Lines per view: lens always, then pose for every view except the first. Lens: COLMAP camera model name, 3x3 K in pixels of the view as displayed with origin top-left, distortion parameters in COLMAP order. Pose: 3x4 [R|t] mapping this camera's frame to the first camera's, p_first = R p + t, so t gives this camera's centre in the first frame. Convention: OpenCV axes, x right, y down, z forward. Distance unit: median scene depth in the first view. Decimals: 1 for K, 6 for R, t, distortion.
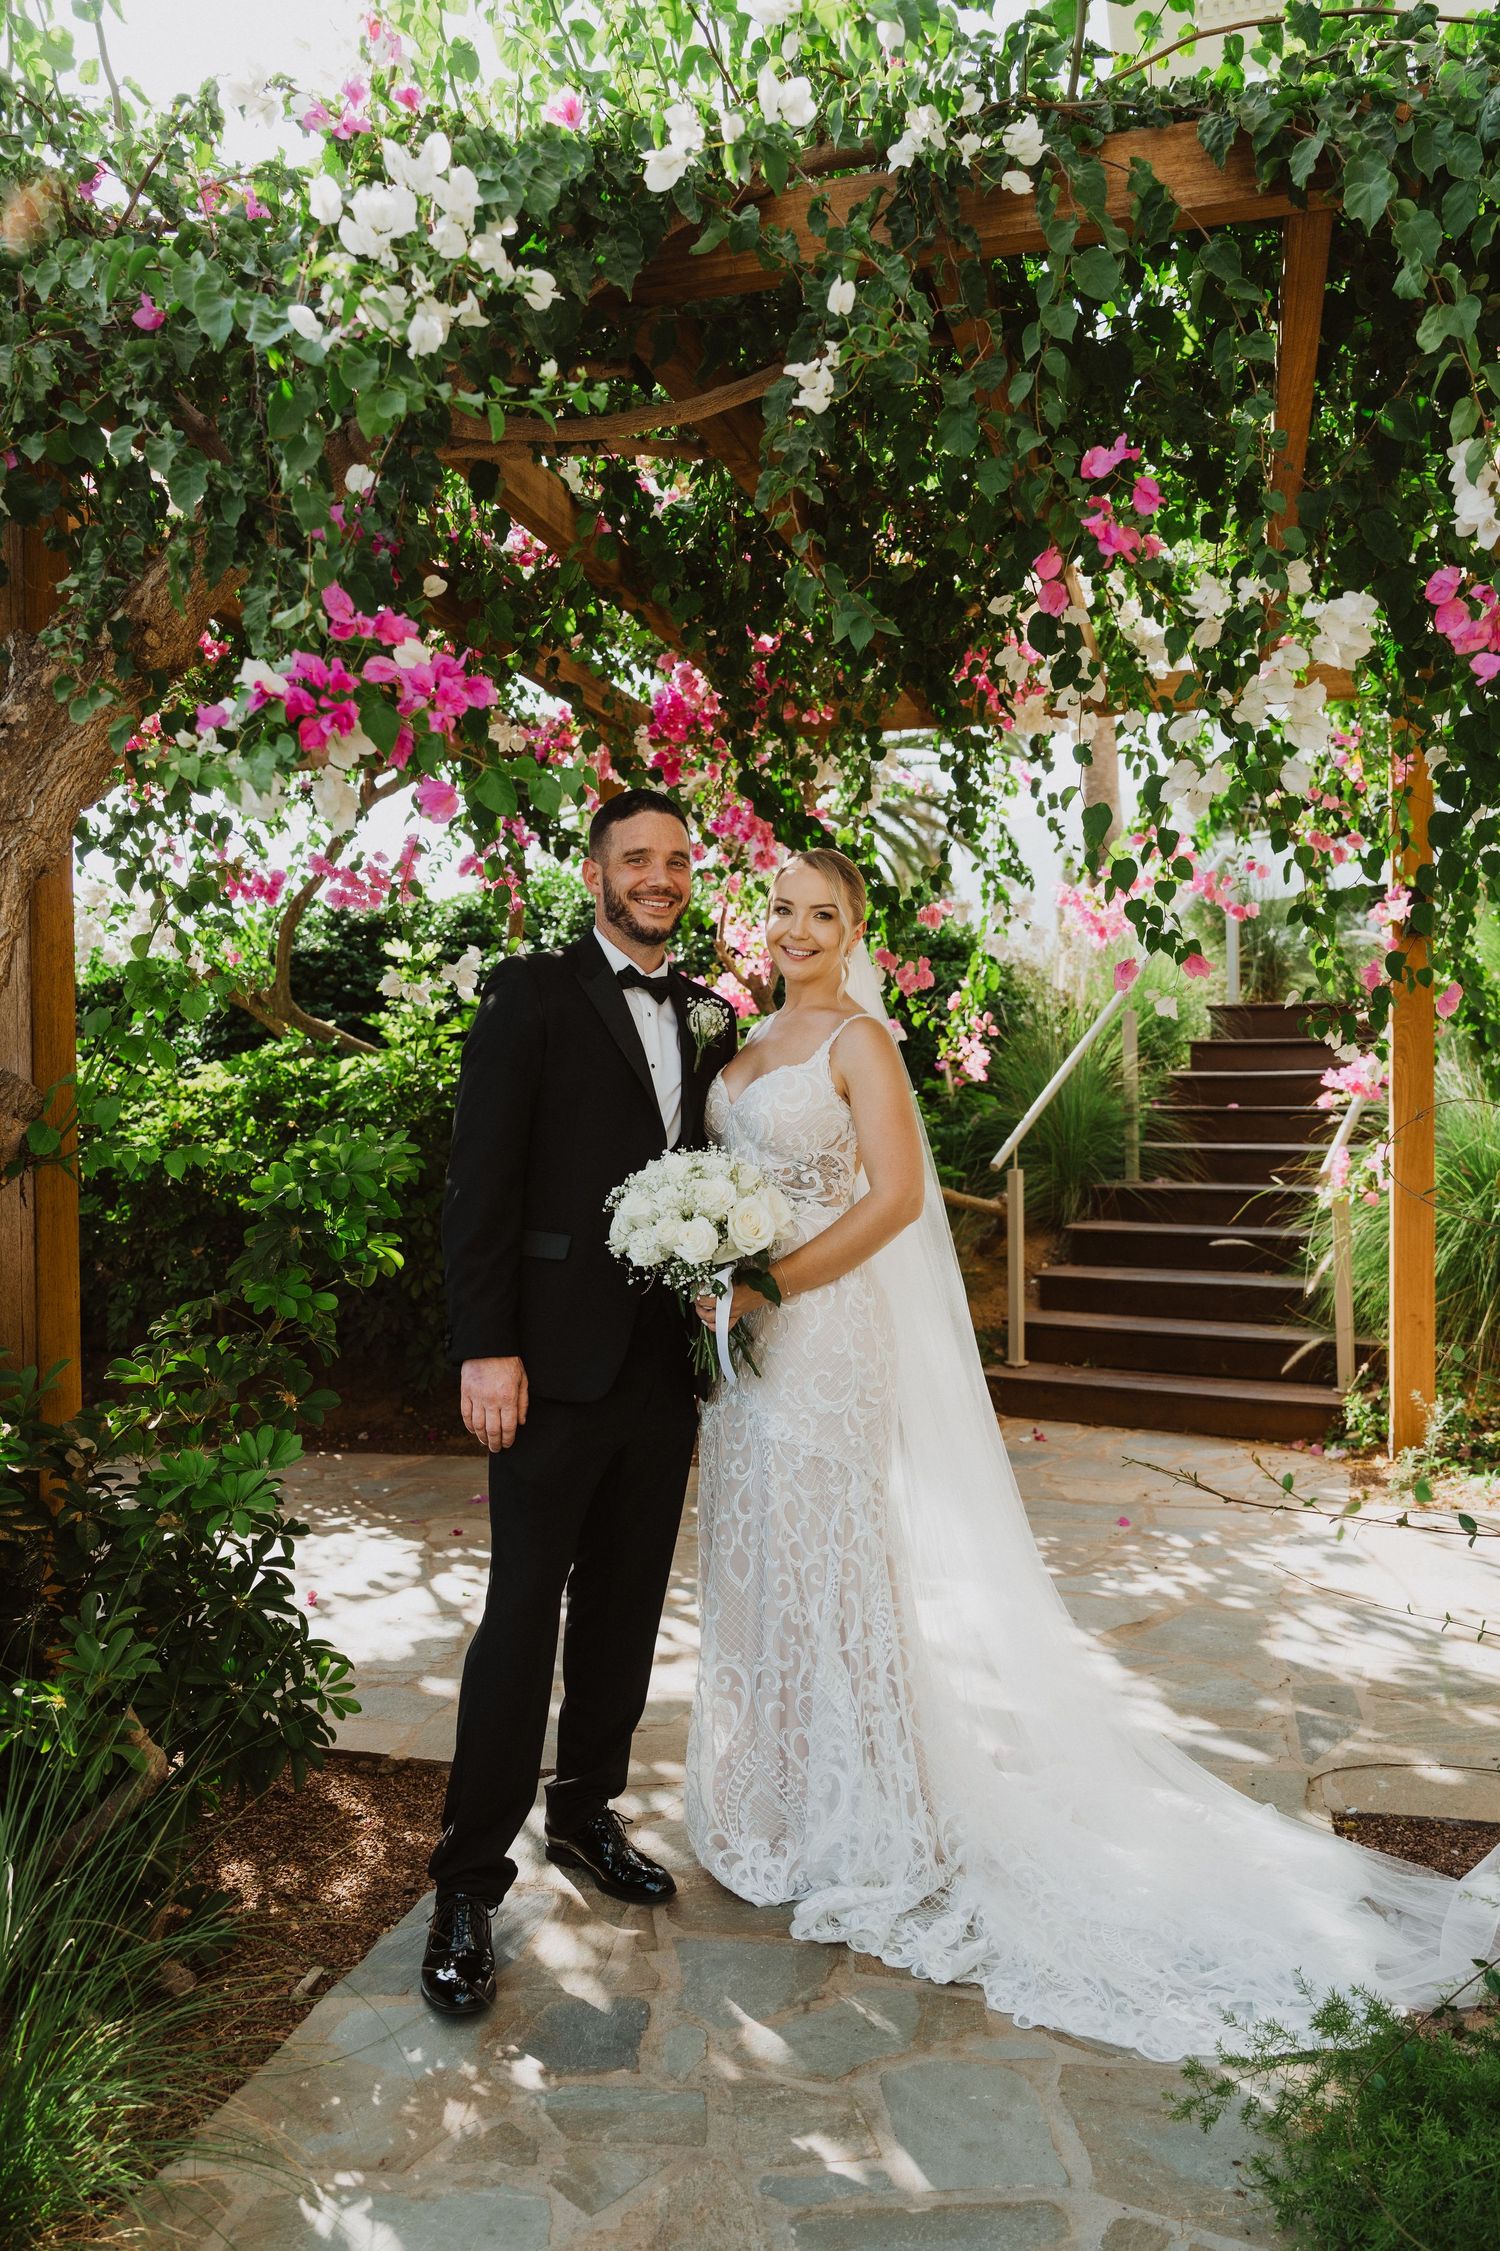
lens RADIAL K [[1674.7, 0, 727.3], [0, 1674.7, 1131.5], [0, 0, 1]] dist [0.002352, -0.008239]
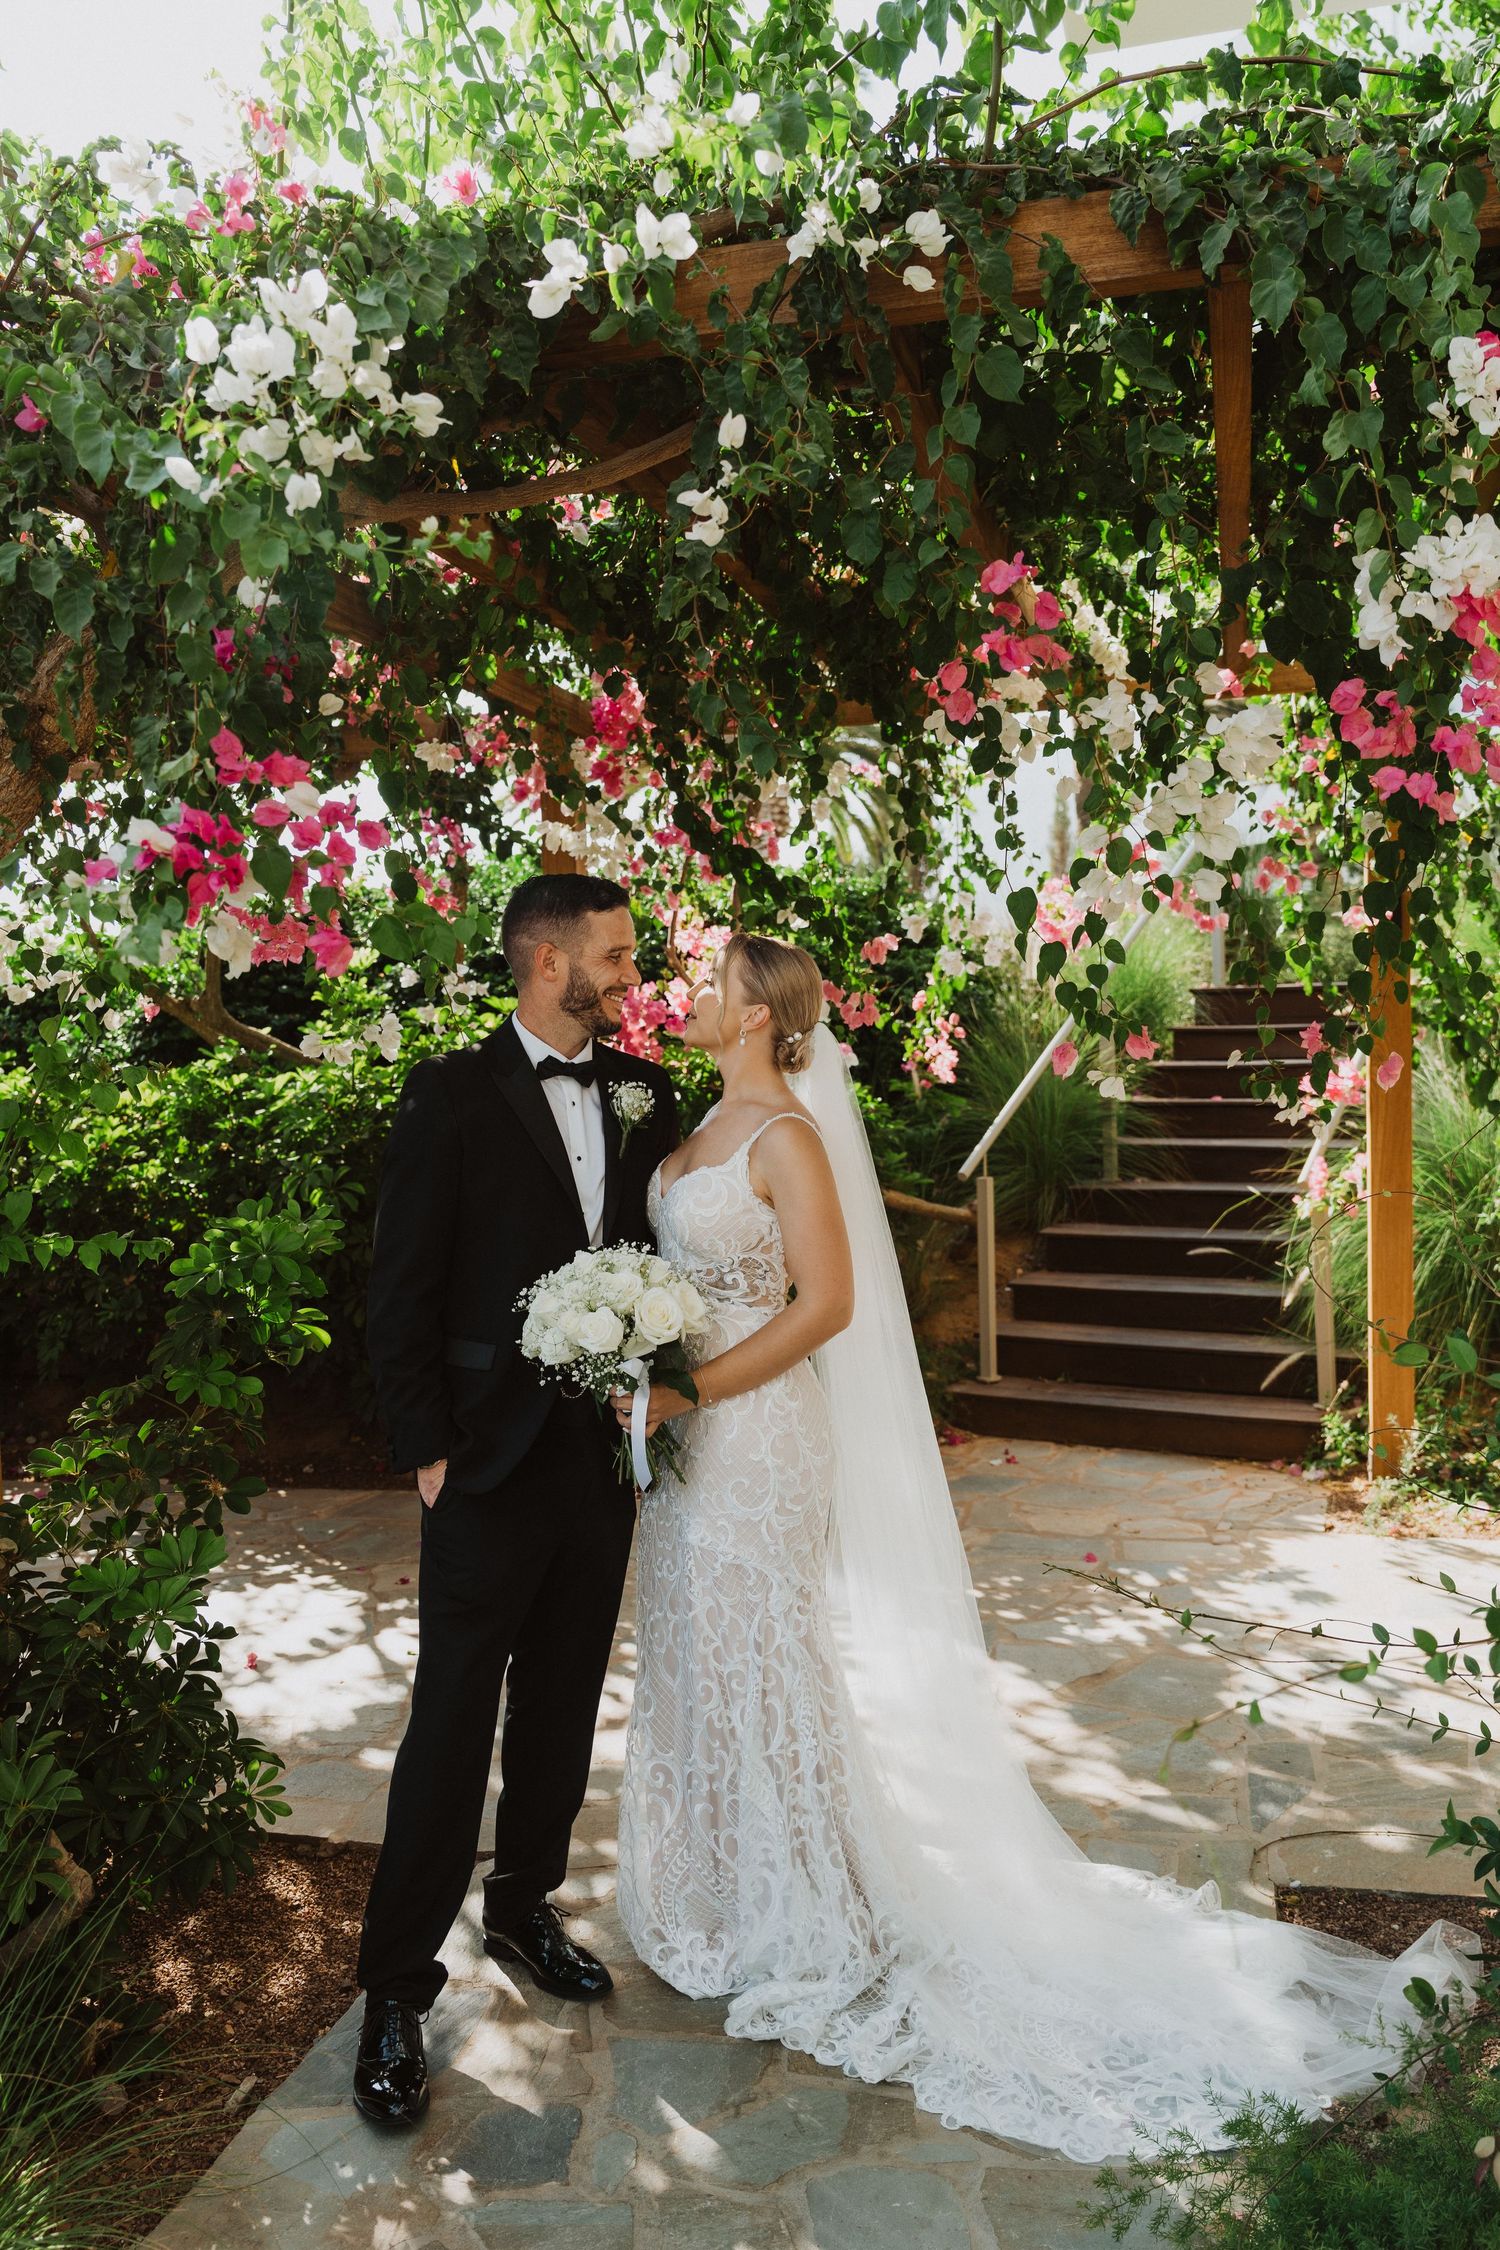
lens RADIAL K [[1799.8, 0, 734.1], [0, 1799.8, 1123.5], [0, 0, 1]] dist [-0.003875, 0.000092]
pose [[0.999809, -0.016844, 0.009921, 0.037718], [0.016511, 0.999329, 0.032701, -0.088666], [-0.010465, -0.032531, 0.999416, -0.050753]]
